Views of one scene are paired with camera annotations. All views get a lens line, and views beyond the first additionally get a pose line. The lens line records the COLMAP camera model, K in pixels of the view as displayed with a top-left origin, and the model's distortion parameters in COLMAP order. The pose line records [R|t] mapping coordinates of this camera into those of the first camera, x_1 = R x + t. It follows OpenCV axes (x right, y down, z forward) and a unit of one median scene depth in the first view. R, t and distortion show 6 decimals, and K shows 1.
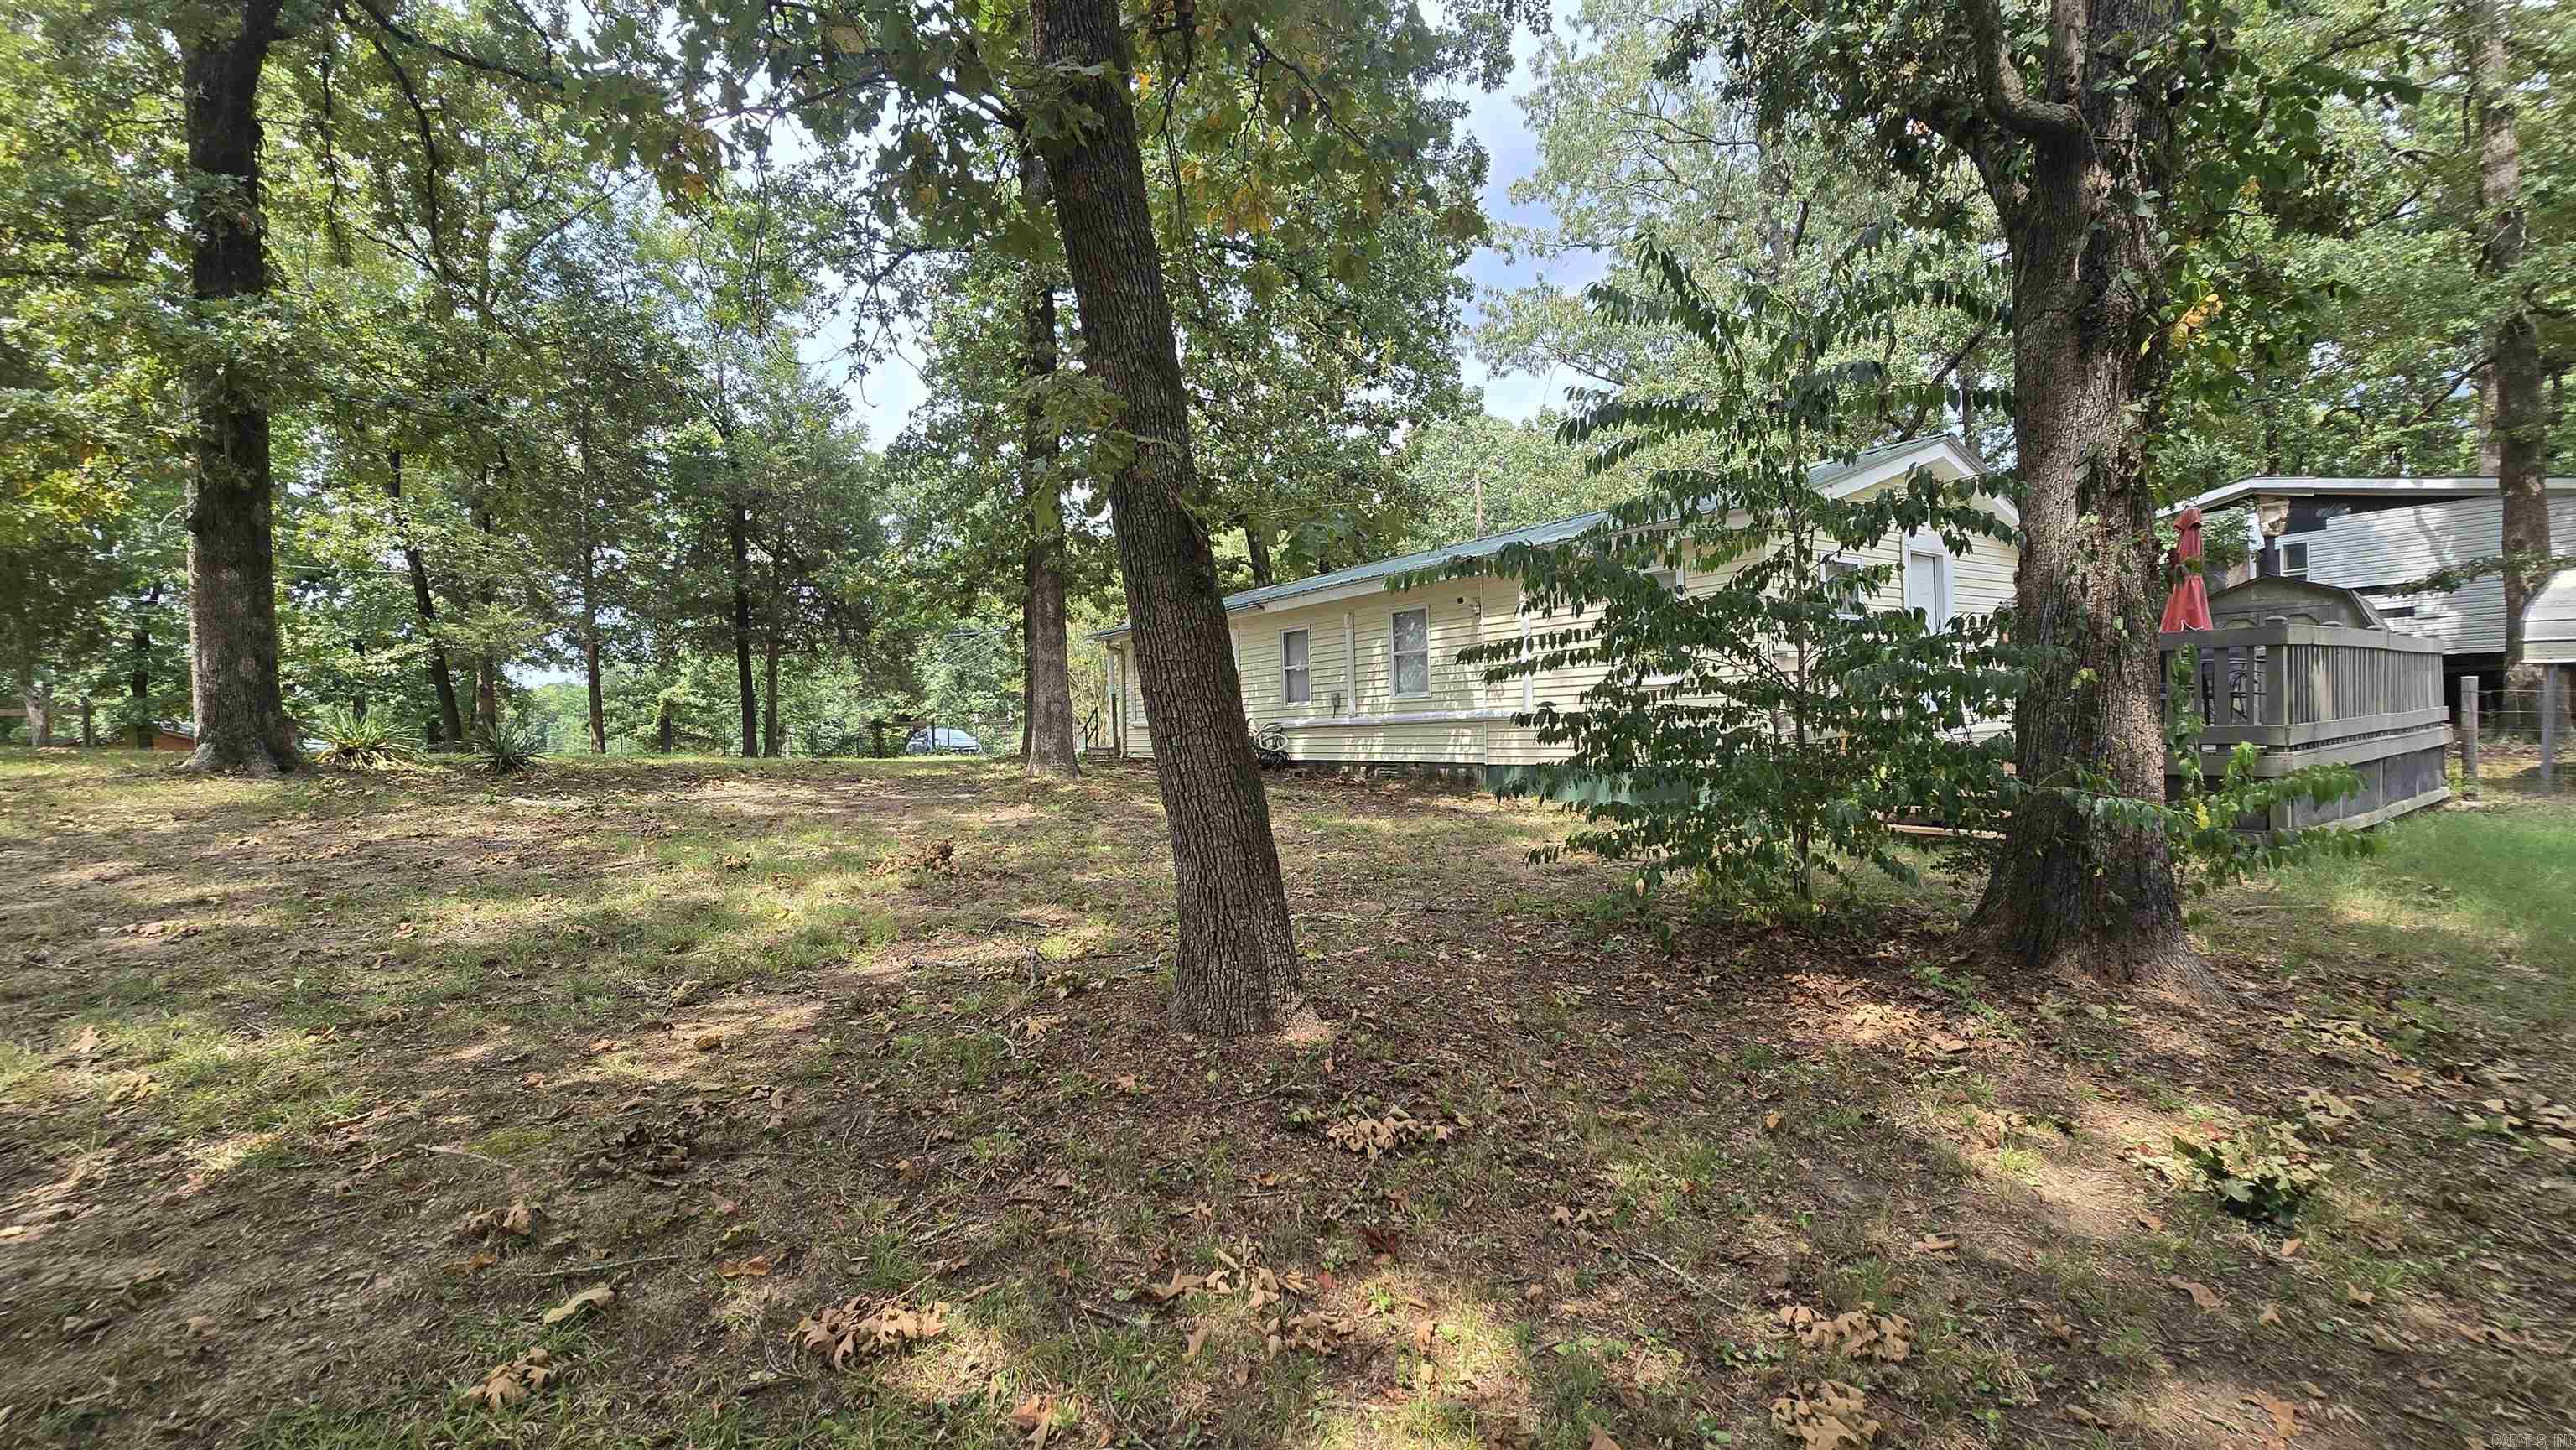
lens RADIAL K [[1053.4, 0, 1280.6], [0, 1053.4, 723.9], [0, 0, 1]] dist [0.002290, 0.000805]
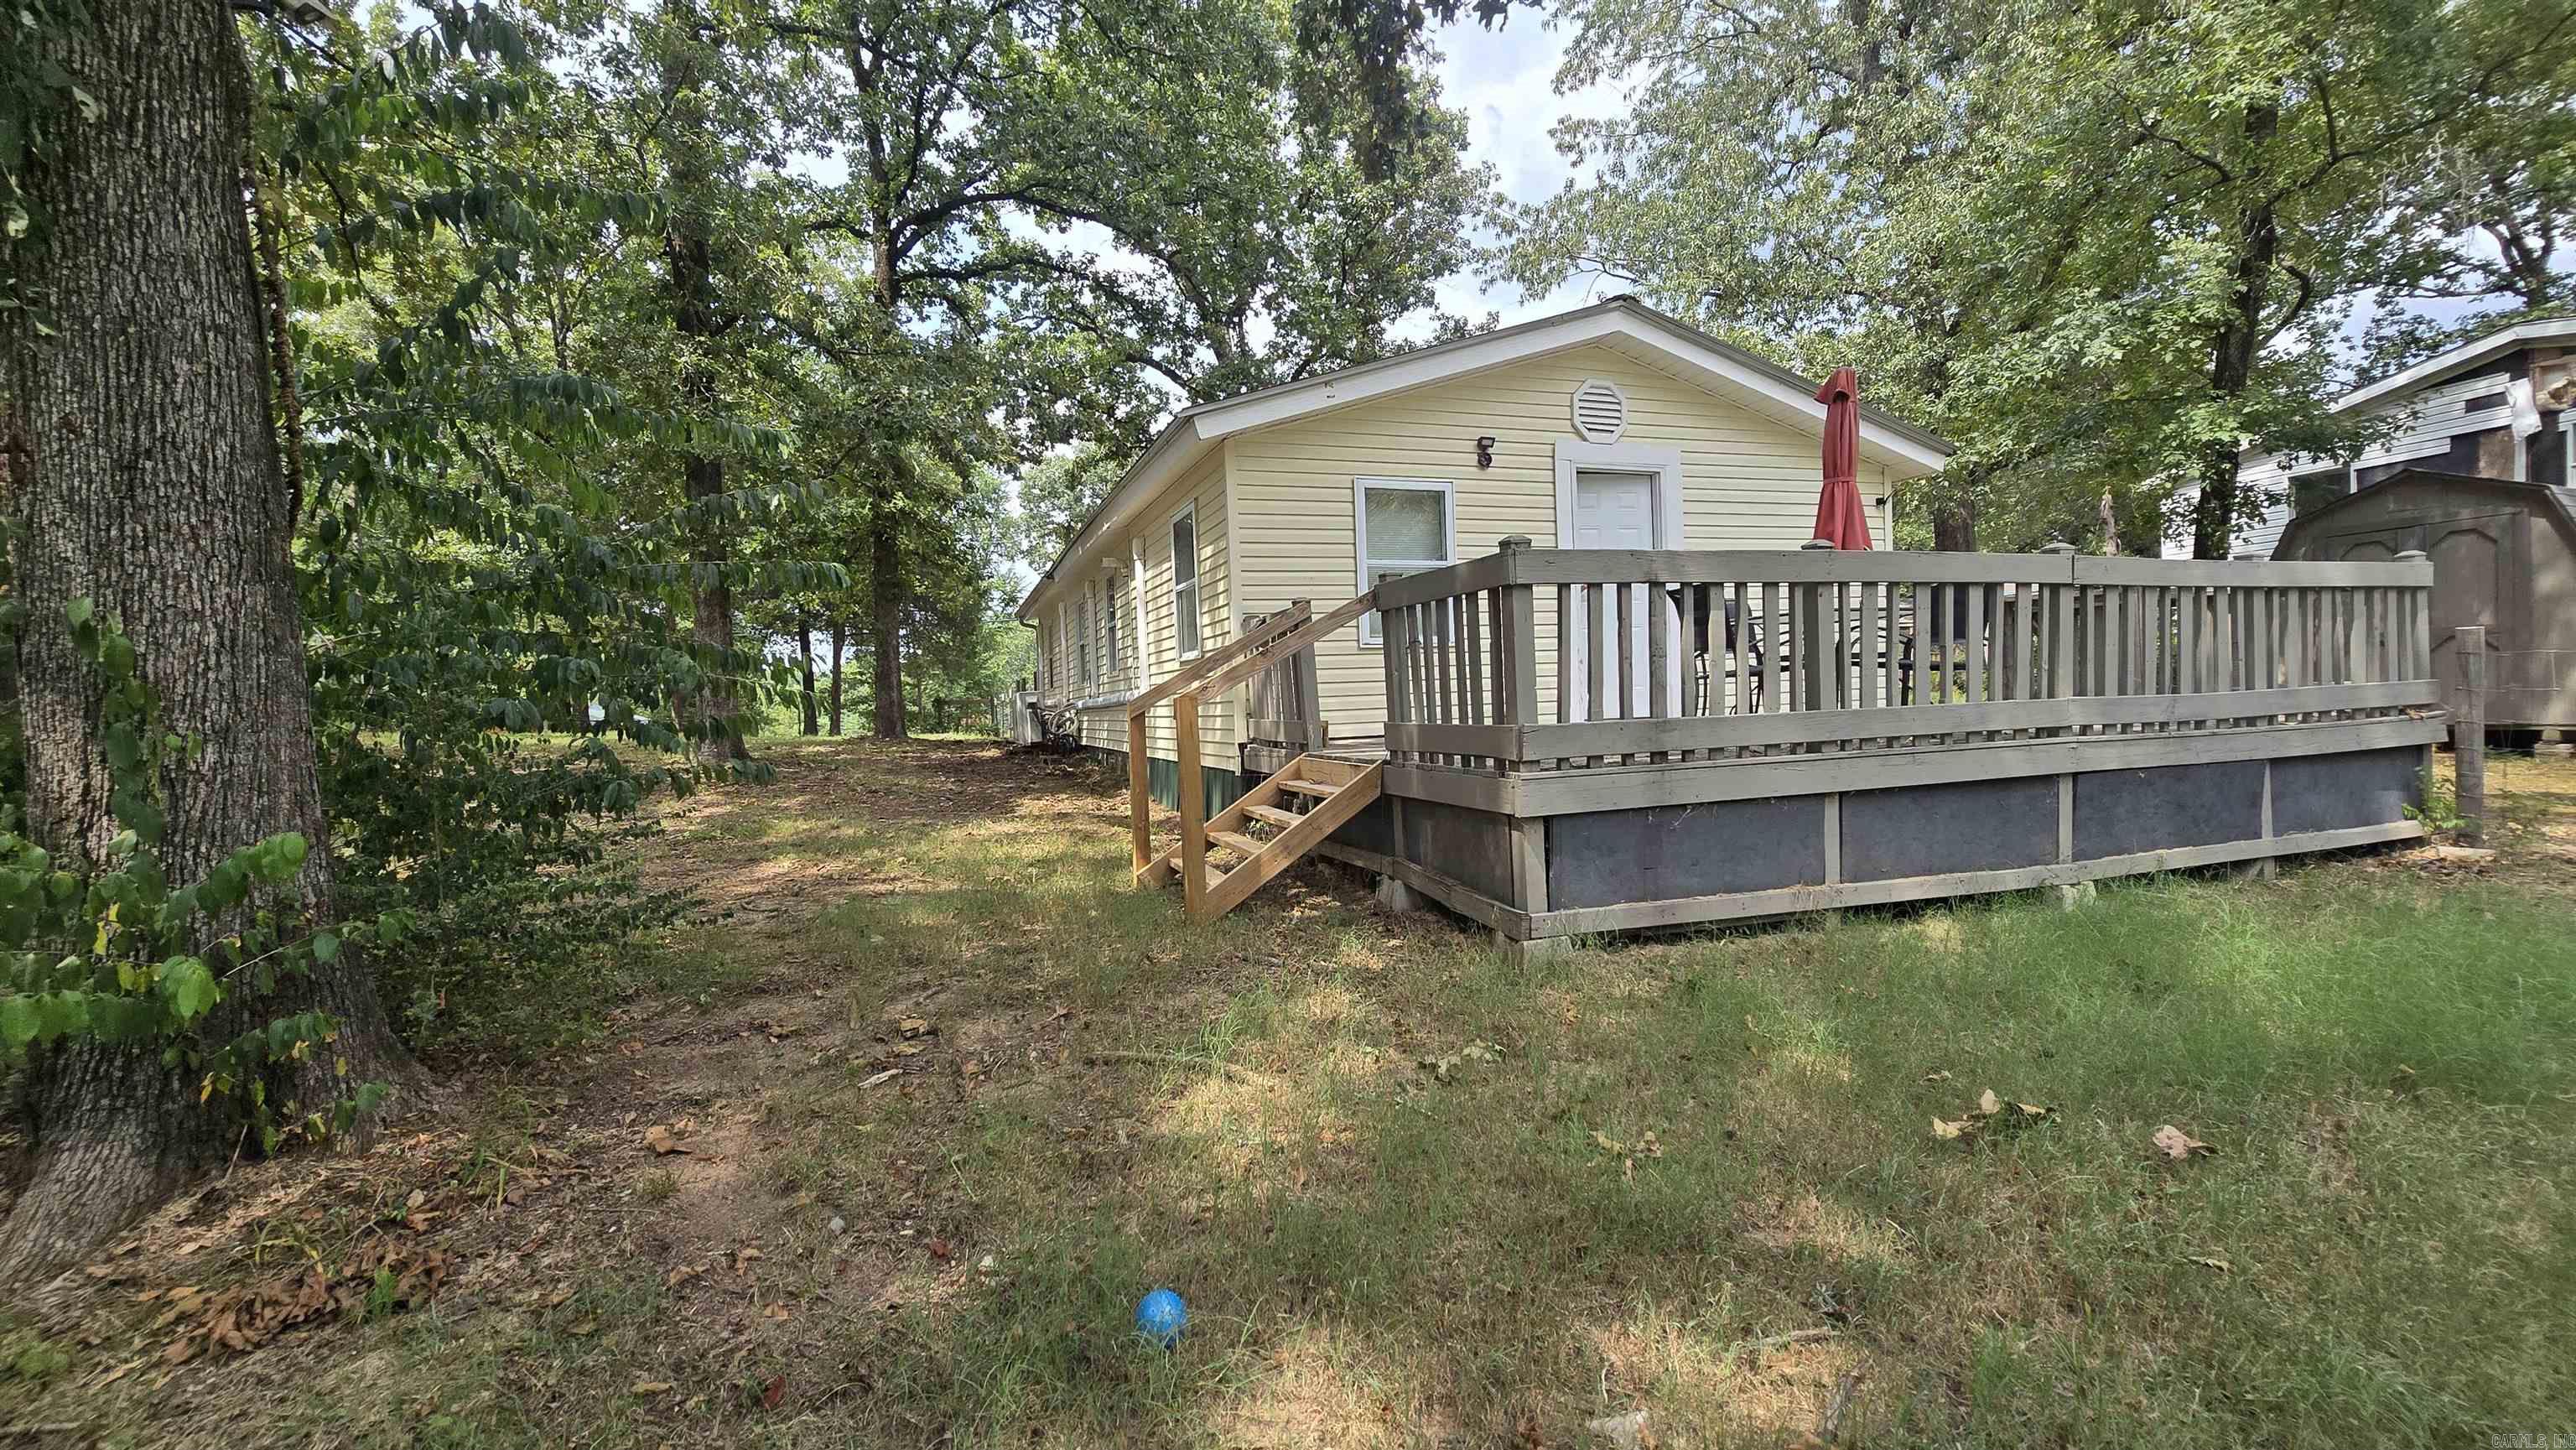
lens RADIAL K [[1053.4, 0, 1280.7], [0, 1053.4, 723.0], [0, 0, 1]] dist [0.002290, 0.000805]
pose [[0.961462, 0.002064, -0.274931, 0.381415], [0.005900, 0.999587, 0.028136, -0.008256], [0.274875, -0.028674, 0.961052, 0.154671]]
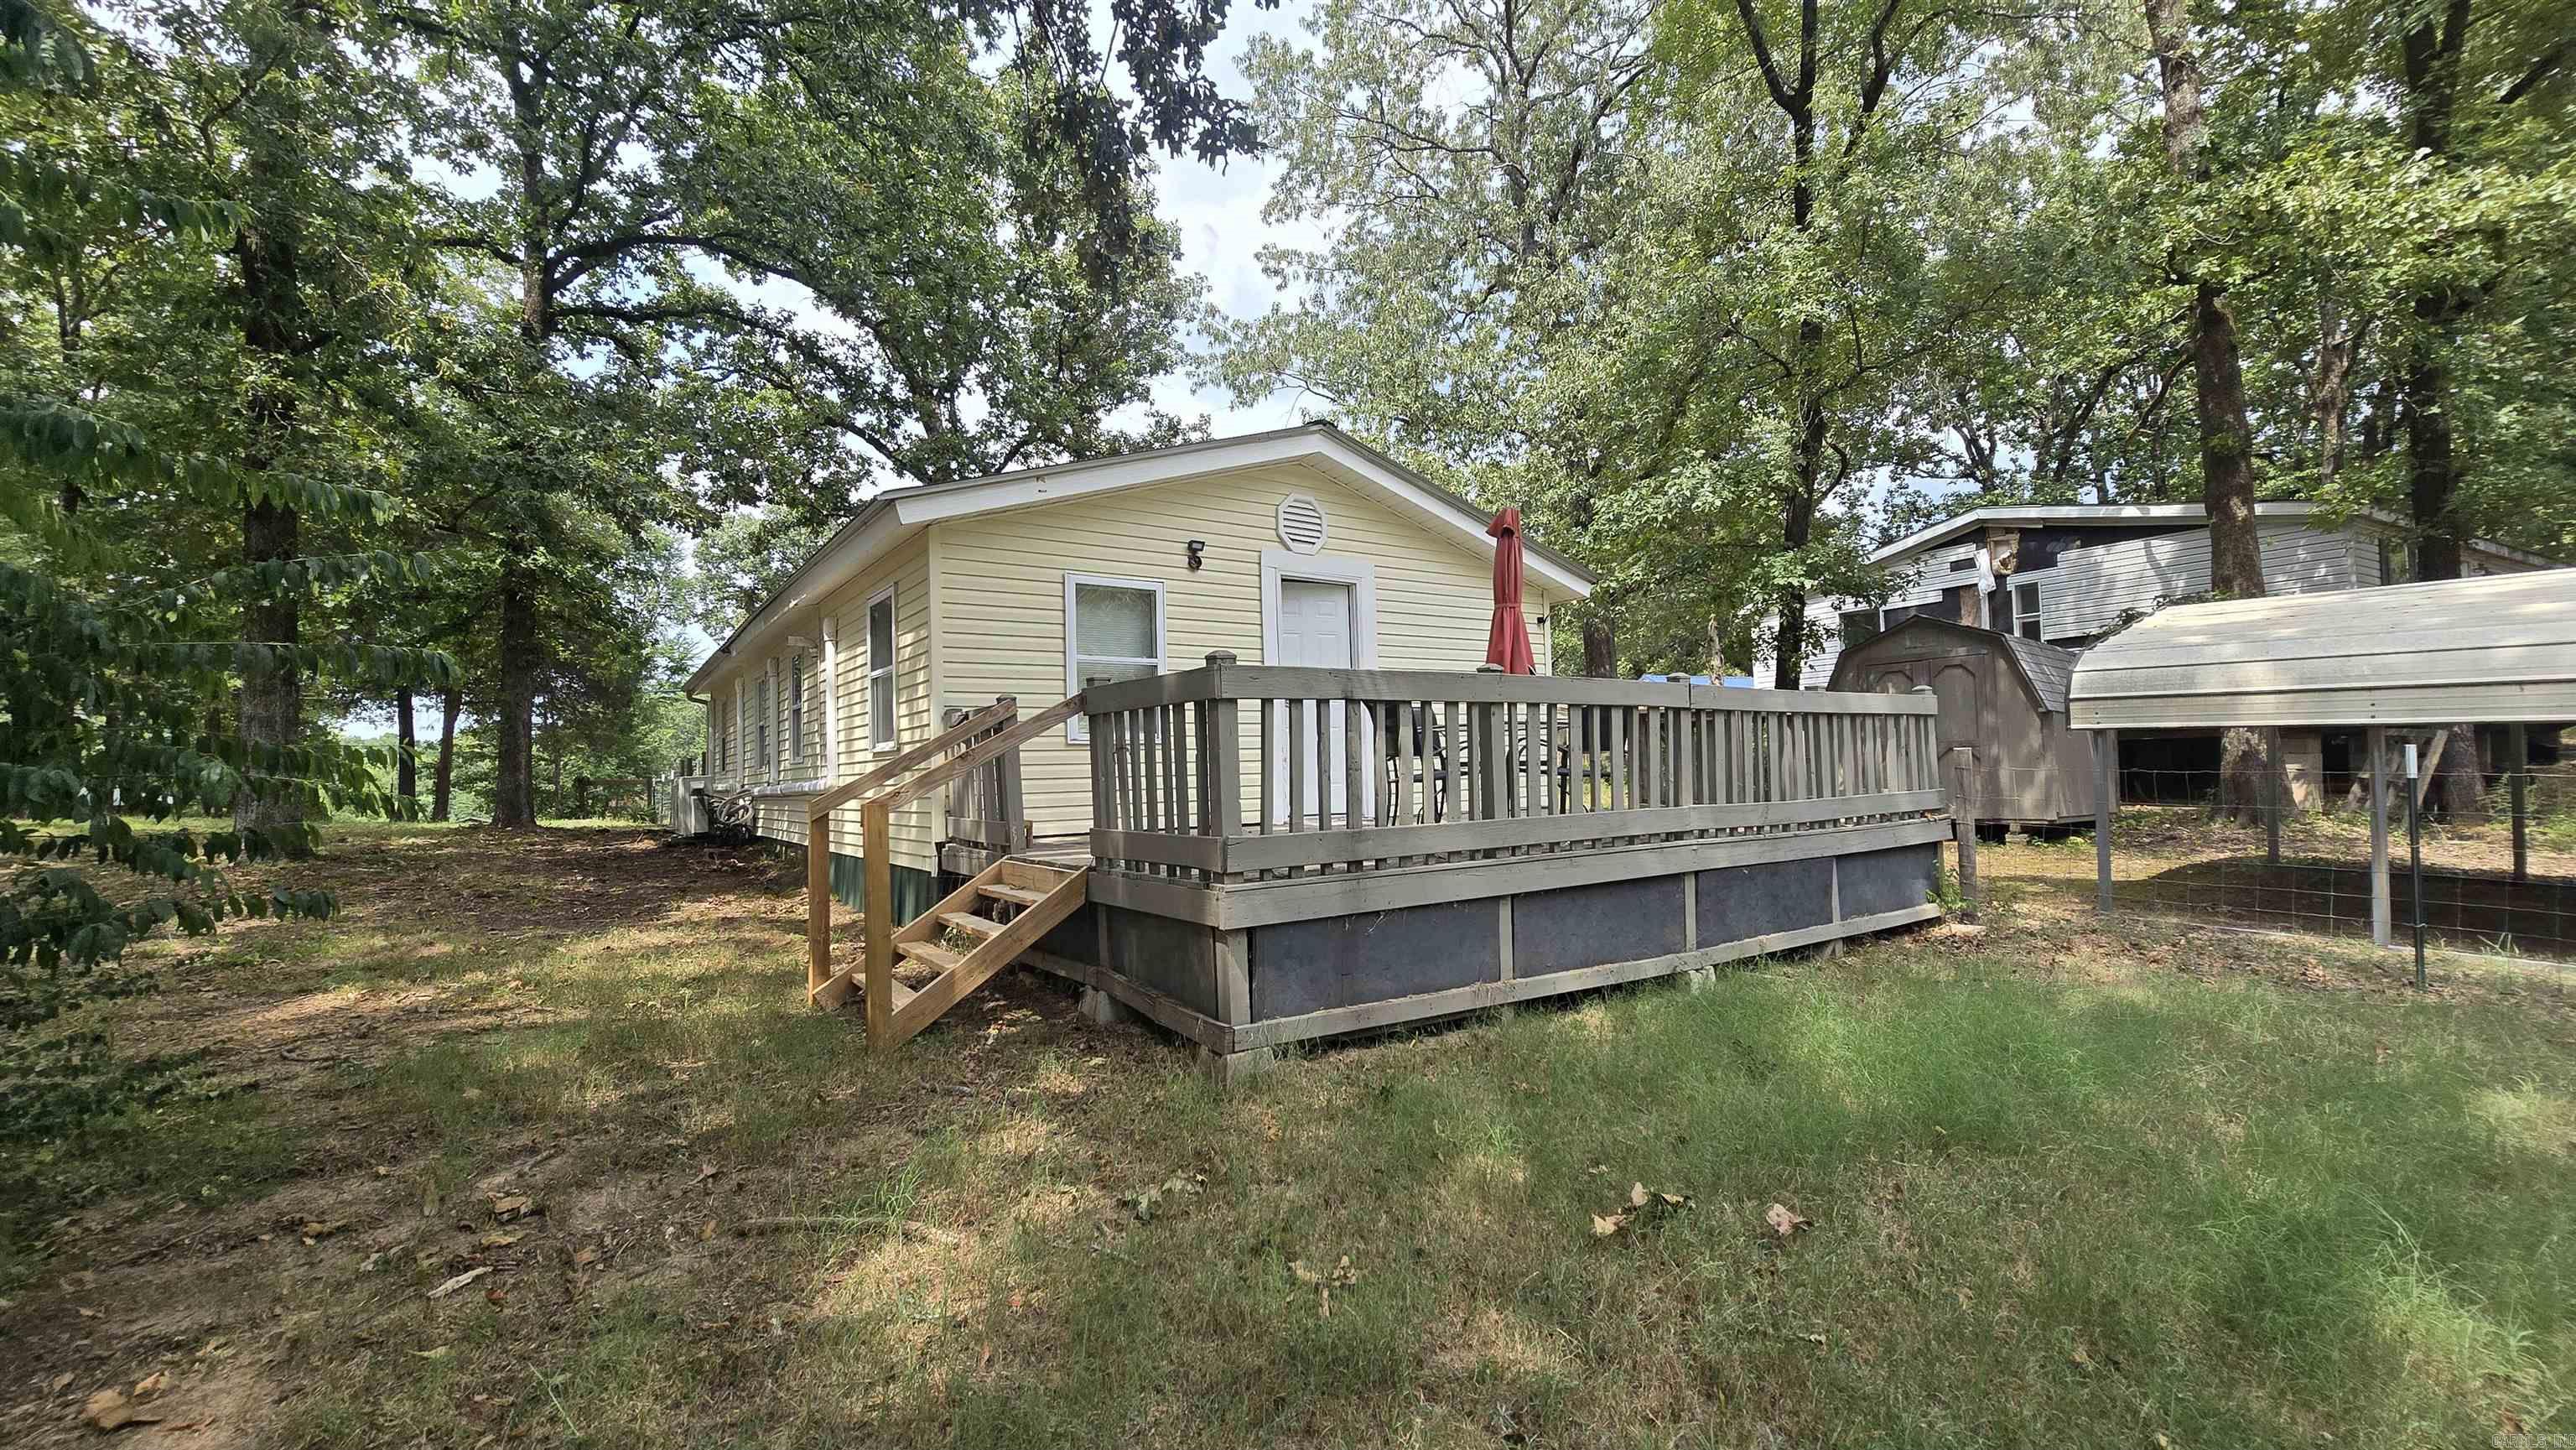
lens RADIAL K [[1053.4, 0, 1273.0], [0, 1053.4, 725.2], [0, 0, 1]] dist [0.002290, 0.000805]
pose [[0.999903, 0.004432, -0.013229, 0.382037], [-0.005051, 0.998874, -0.047163, -0.014718], [0.013005, 0.047226, 0.998800, 0.156925]]
